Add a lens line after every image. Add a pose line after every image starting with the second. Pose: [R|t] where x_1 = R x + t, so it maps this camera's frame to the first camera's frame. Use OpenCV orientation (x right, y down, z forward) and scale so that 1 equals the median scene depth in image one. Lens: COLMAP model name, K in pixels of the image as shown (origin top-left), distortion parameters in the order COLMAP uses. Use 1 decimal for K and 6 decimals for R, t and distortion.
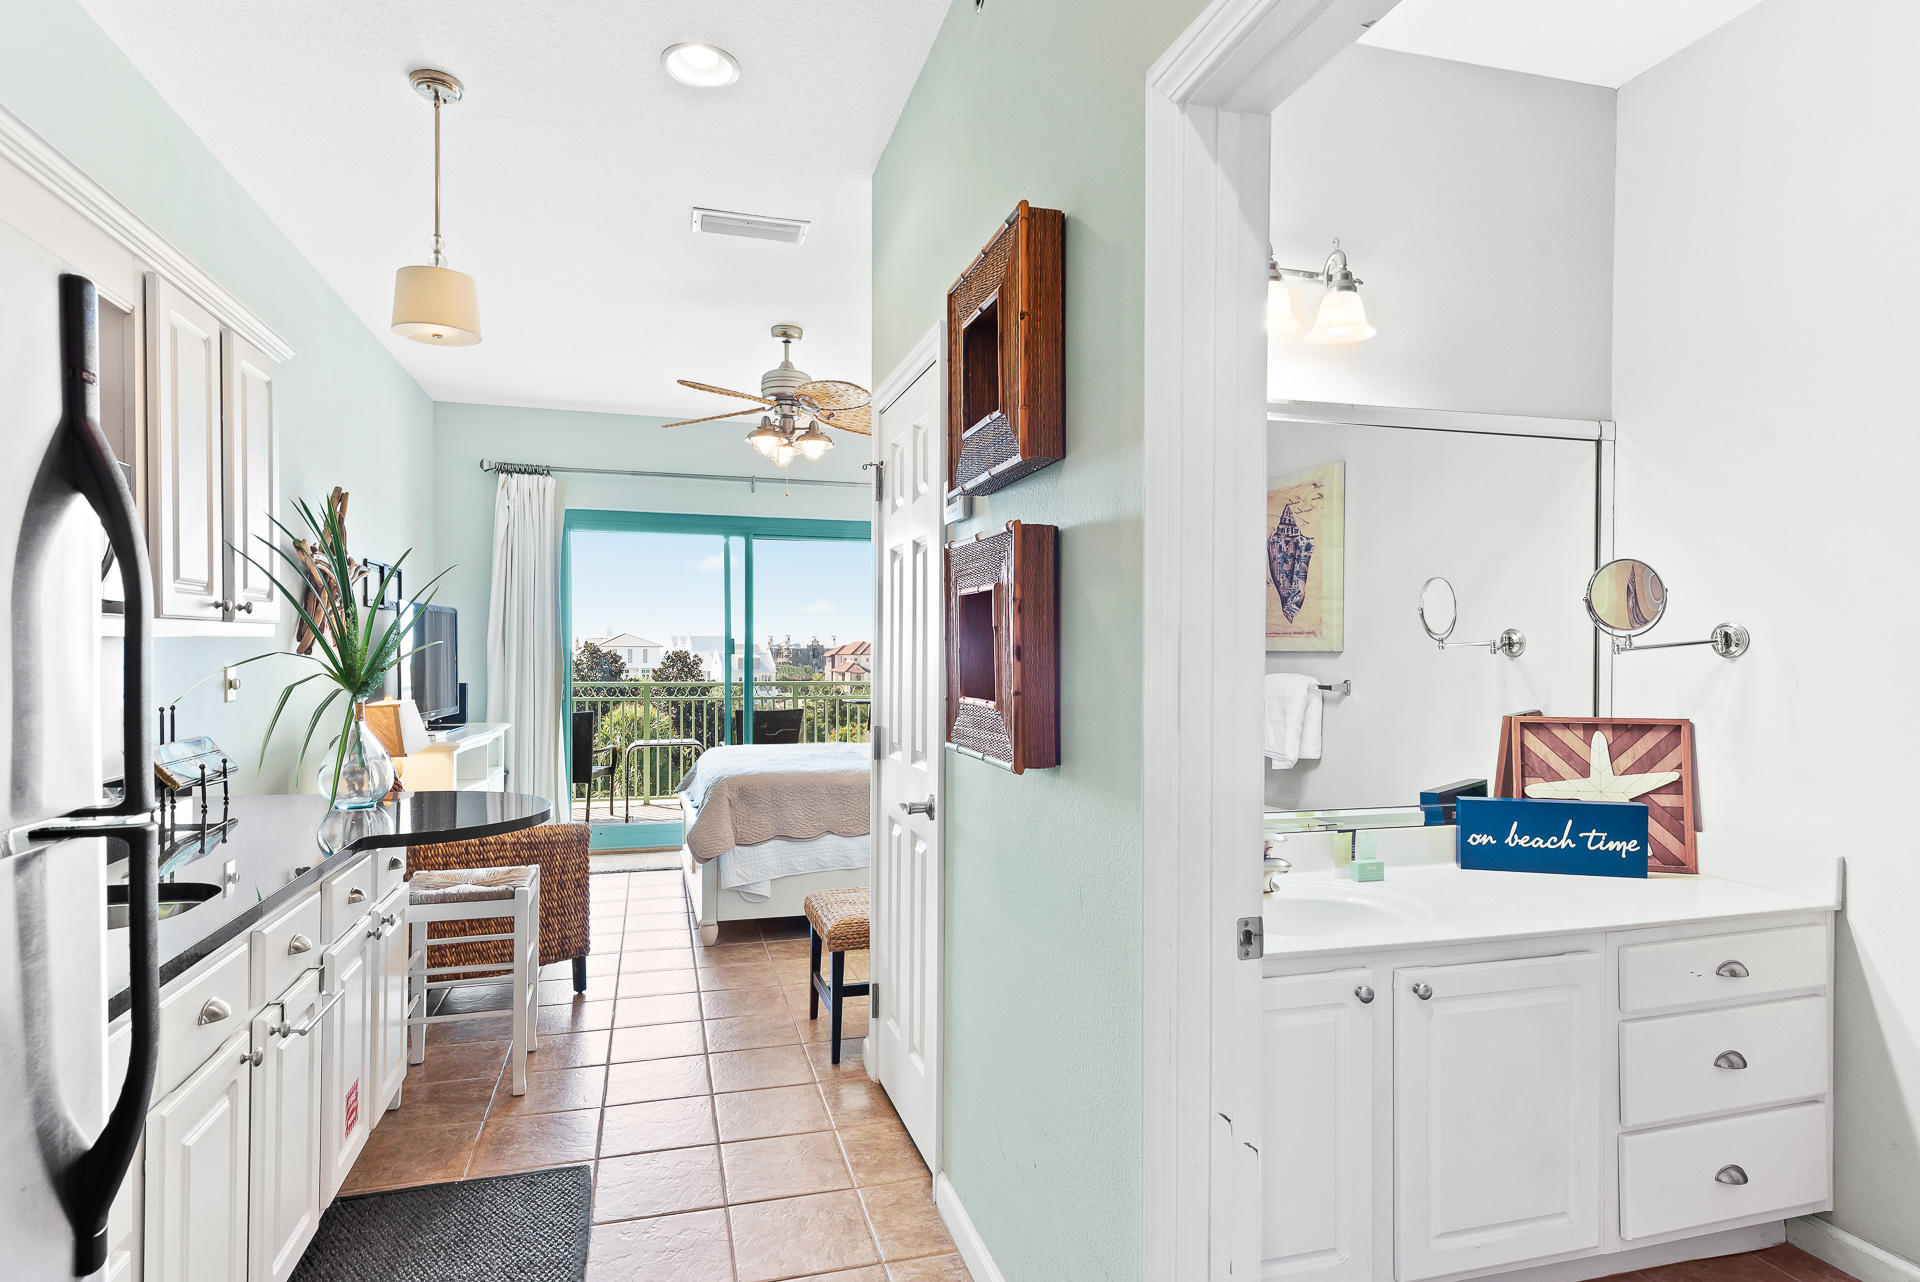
lens RADIAL K [[1025.3, 0, 967.7], [0, 1025.3, 666.2], [0, 0, 1]] dist [0.040593, -0.030684]
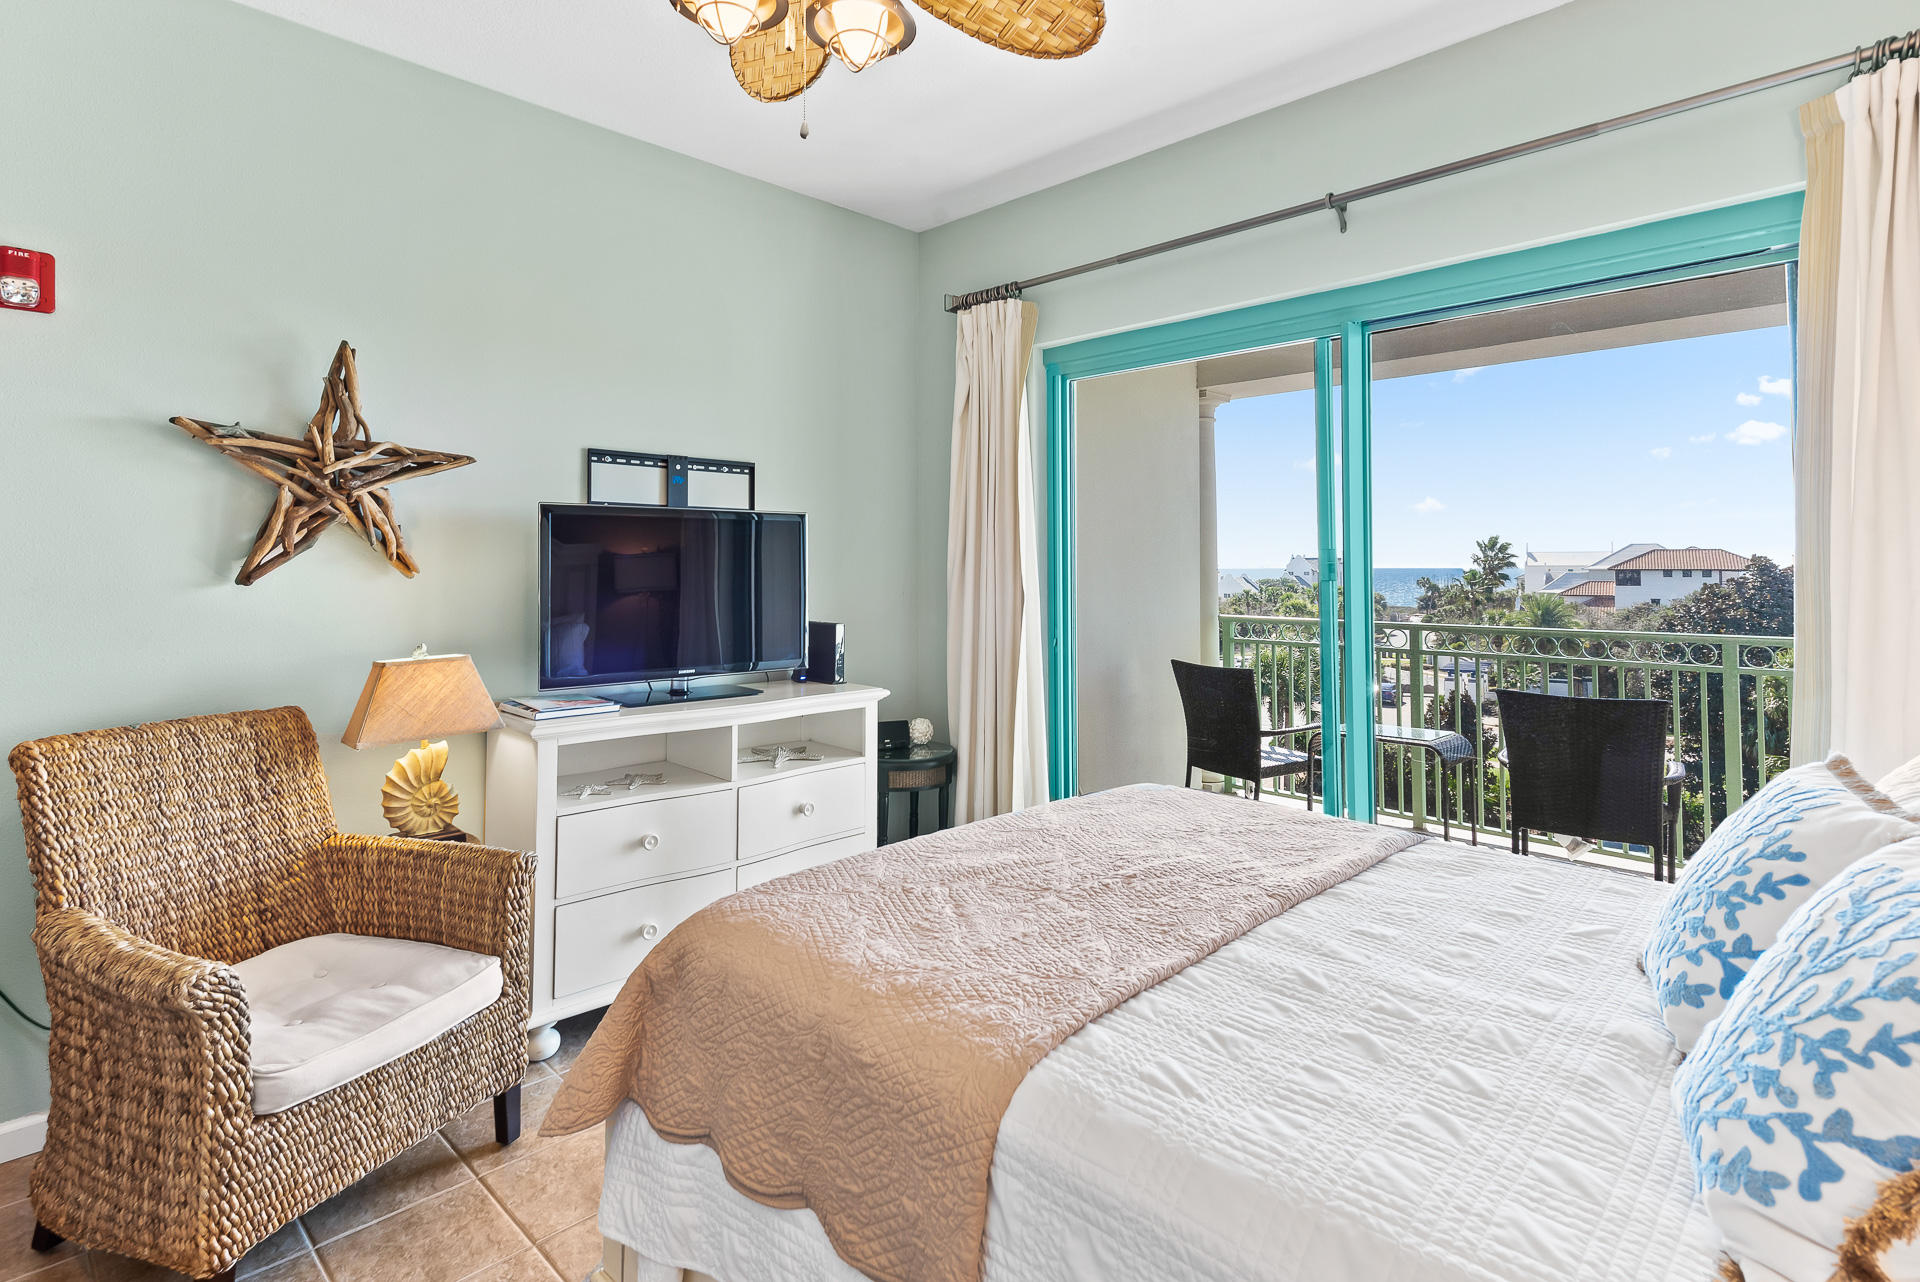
lens RADIAL K [[982.3, 0, 961.4], [0, 982.3, 544.2], [0, 0, 1]] dist [0.058519, -0.024340]
pose [[0.466423, -0.024298, -0.884228, 0.164788], [-0.009683, 0.999423, -0.032570, -0.019808], [0.884509, 0.023753, 0.465919, 1.031323]]
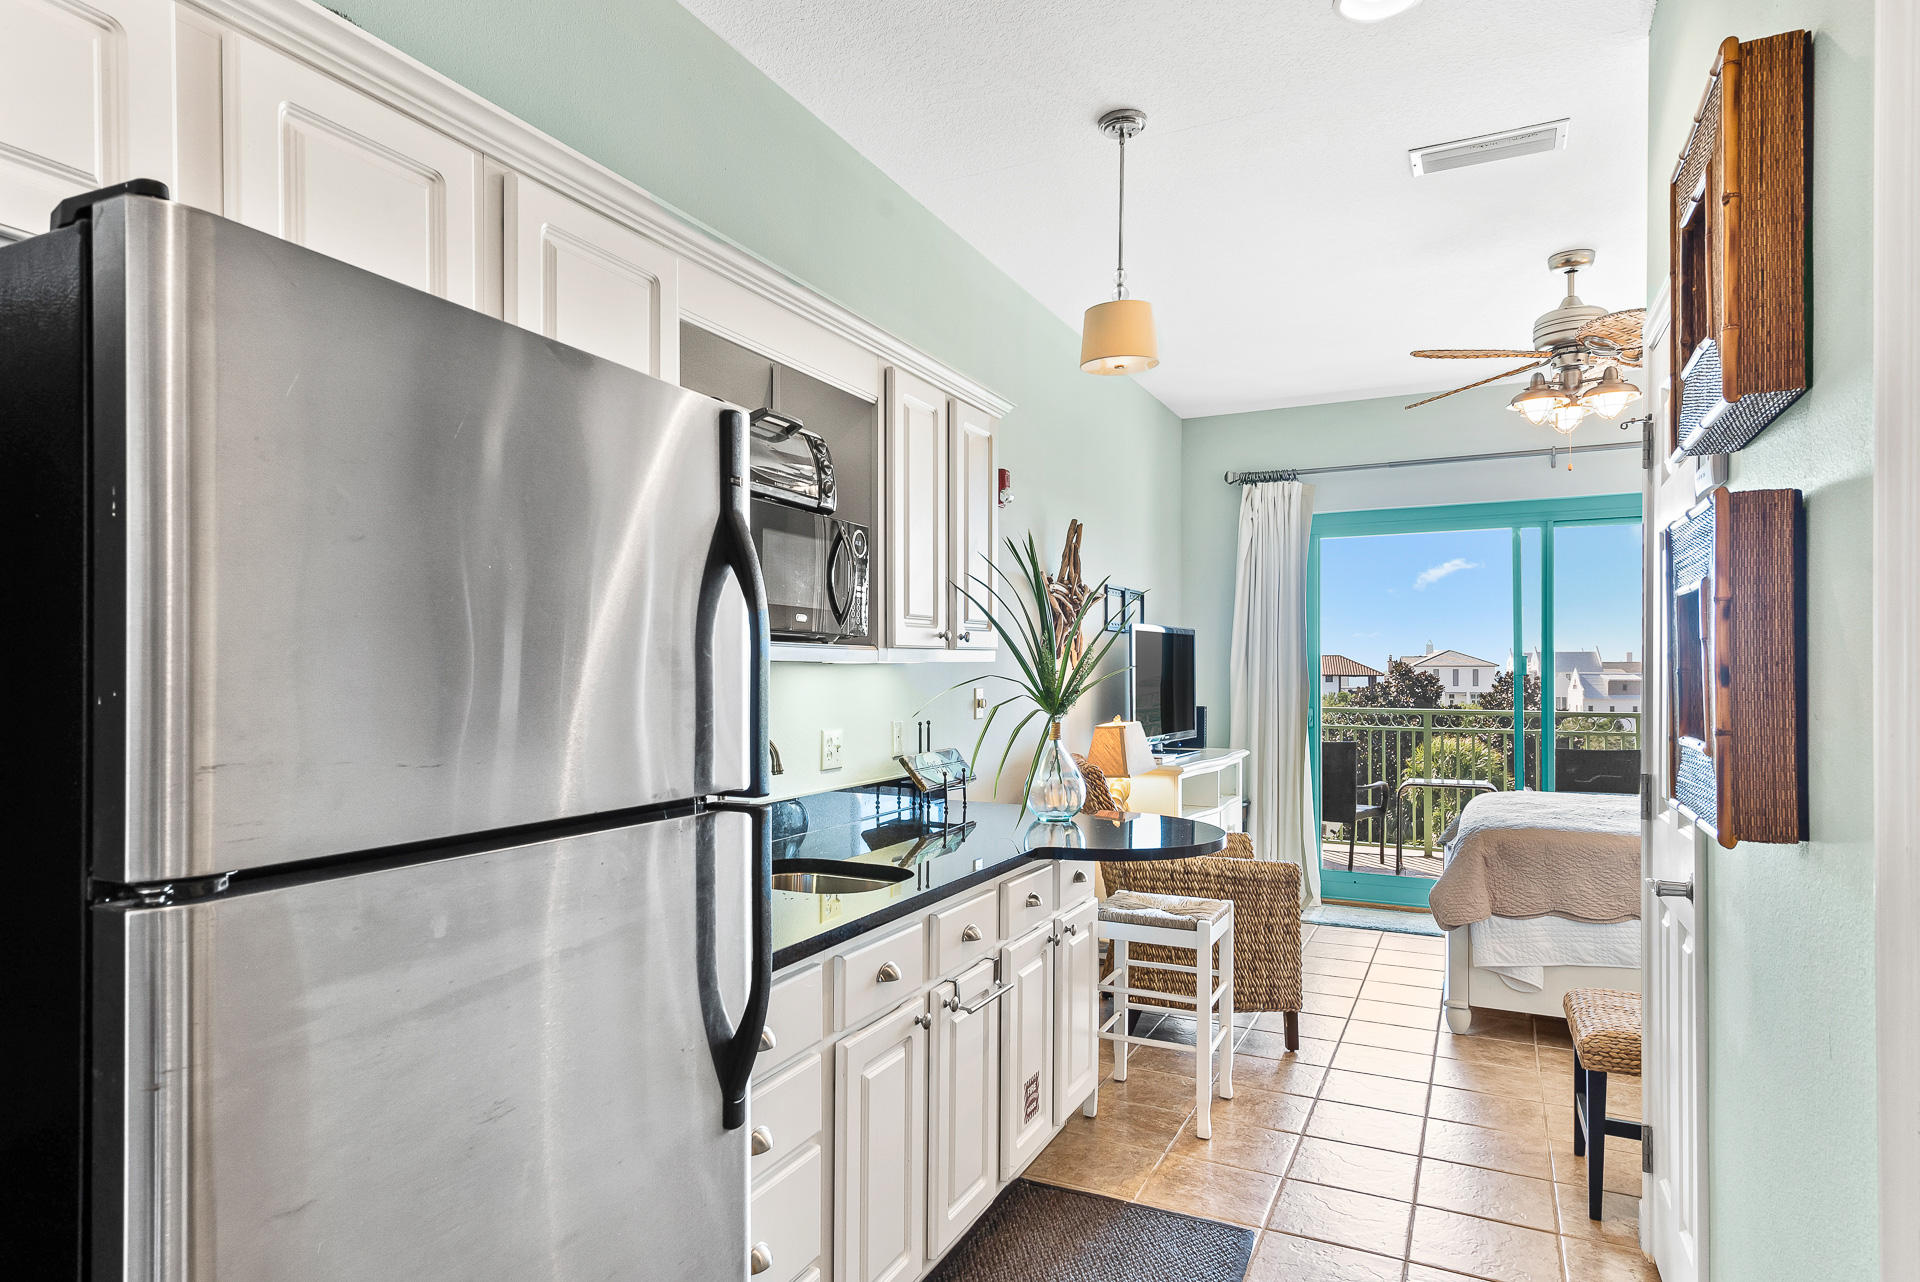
lens RADIAL K [[1174.6, 0, 875.7], [0, 1174.6, 668.3], [0, 0, 1]] dist [0.034159, -0.002175]
pose [[0.712441, -0.006398, -0.701703, 0.090025], [-0.006073, 0.999865, -0.015283, -0.000789], [0.701706, 0.015149, 0.712306, 0.002538]]
